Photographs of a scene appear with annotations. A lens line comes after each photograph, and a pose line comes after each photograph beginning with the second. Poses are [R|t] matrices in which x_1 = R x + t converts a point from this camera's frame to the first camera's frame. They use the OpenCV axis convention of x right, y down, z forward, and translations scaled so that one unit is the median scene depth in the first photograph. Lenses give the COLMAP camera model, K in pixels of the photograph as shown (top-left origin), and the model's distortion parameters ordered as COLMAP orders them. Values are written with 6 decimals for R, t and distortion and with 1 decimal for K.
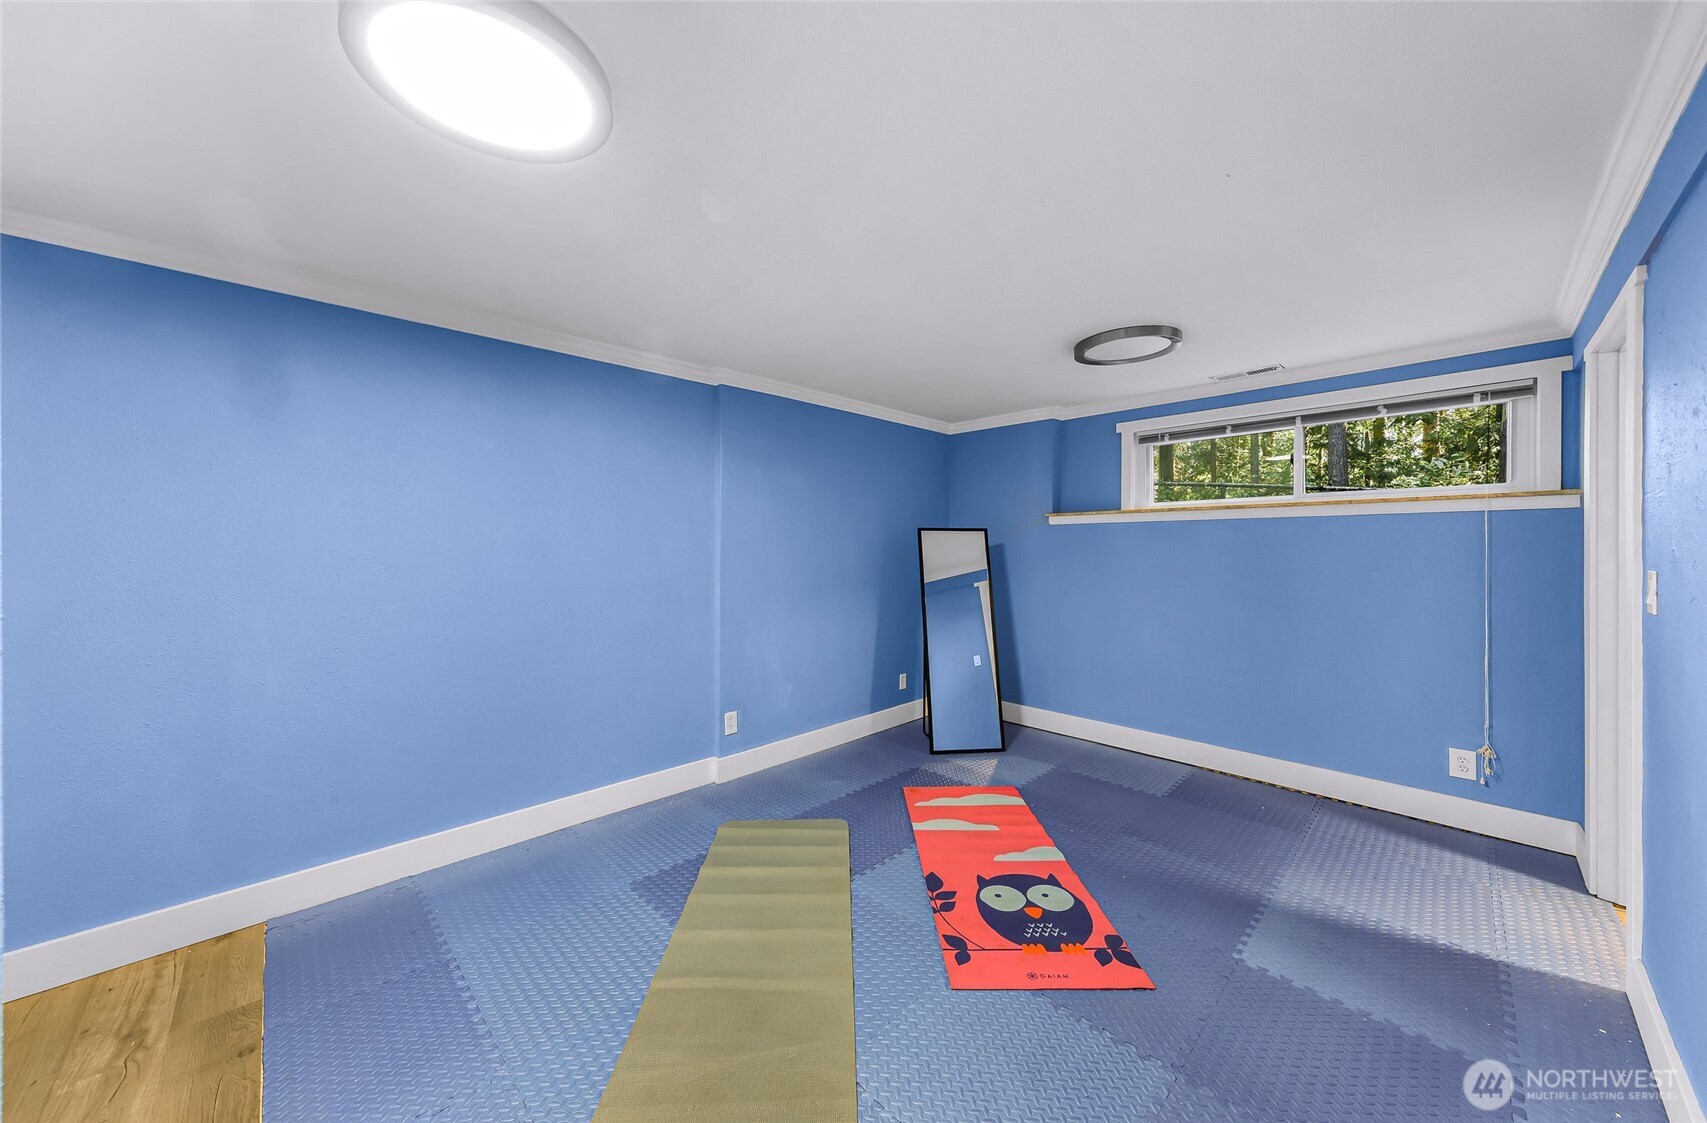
lens RADIAL K [[590.0, 0, 848.9], [0, 590.0, 552.3], [0, 0, 1]] dist [0.002412, 0.000083]
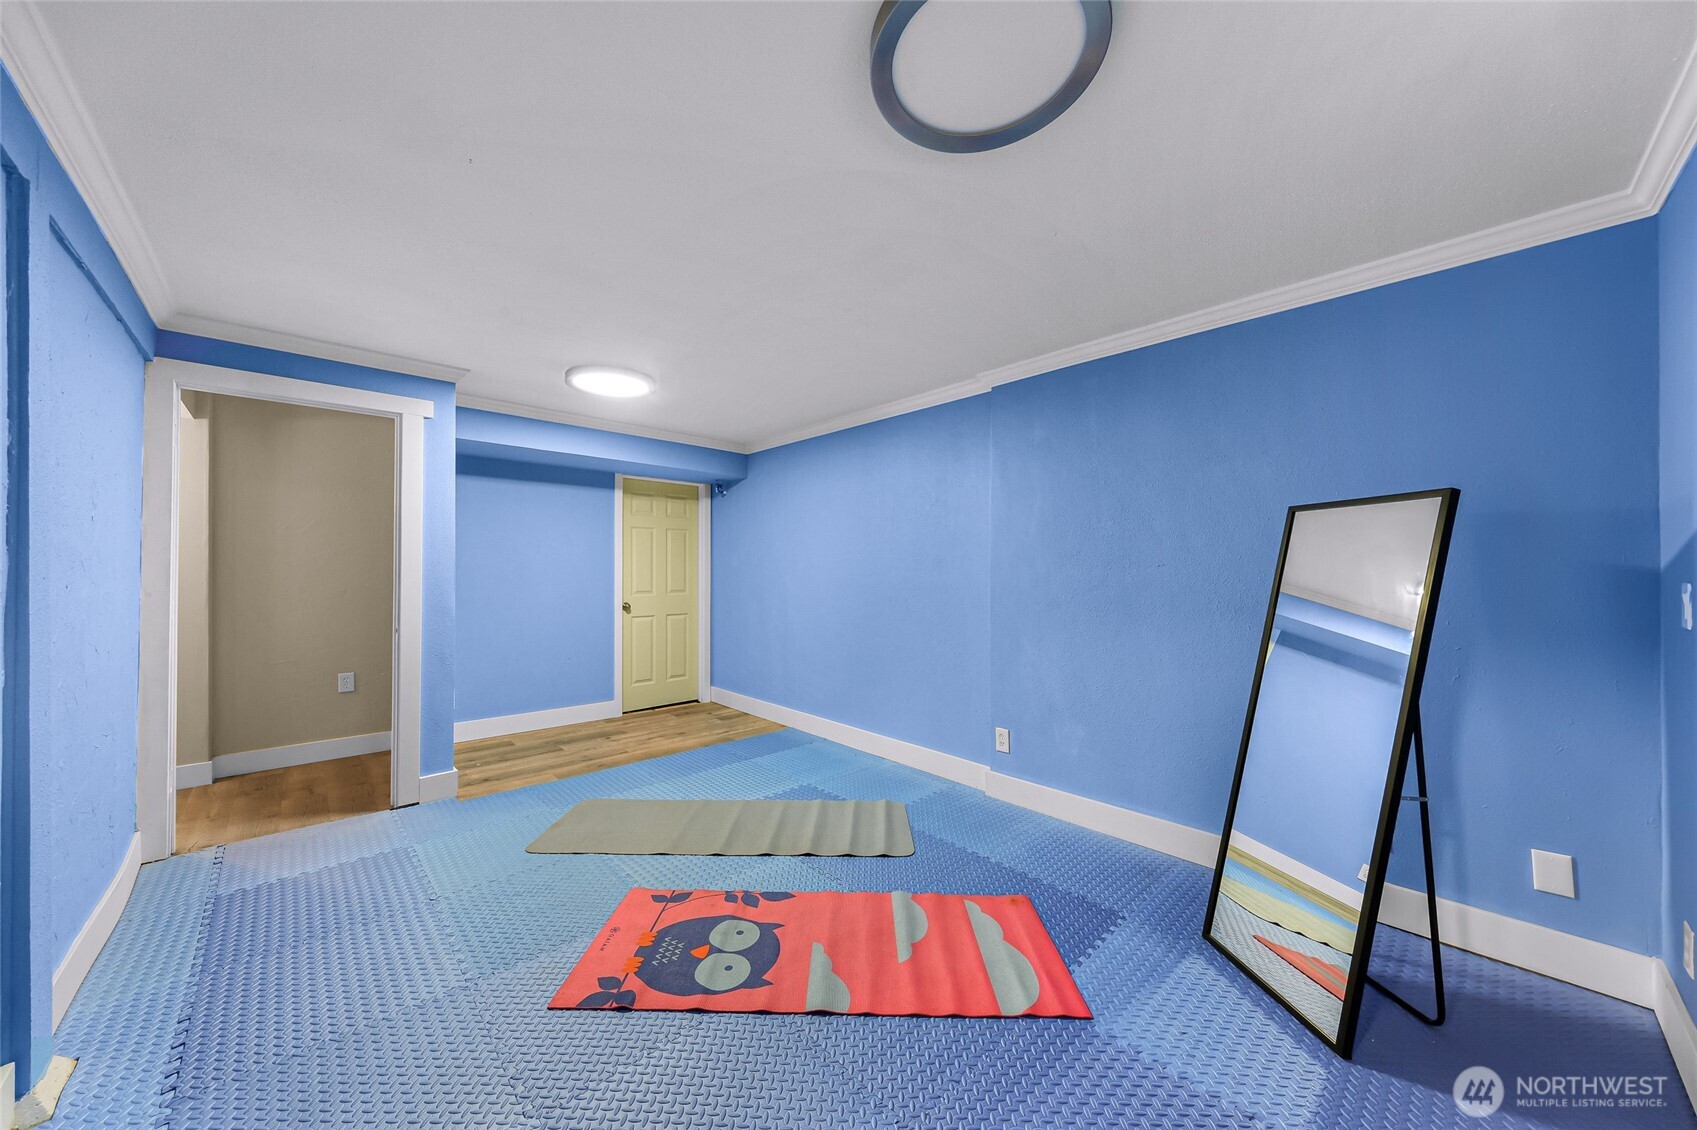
lens RADIAL K [[584.5, 0, 844.4], [0, 584.5, 566.4], [0, 0, 1]] dist [-0.002492, -0.000146]
pose [[-0.009254, -0.003583, -0.999951, 0.905384], [-0.009551, 0.999948, -0.003495, 0.020896], [0.999912, 0.009519, -0.009288, 0.922778]]
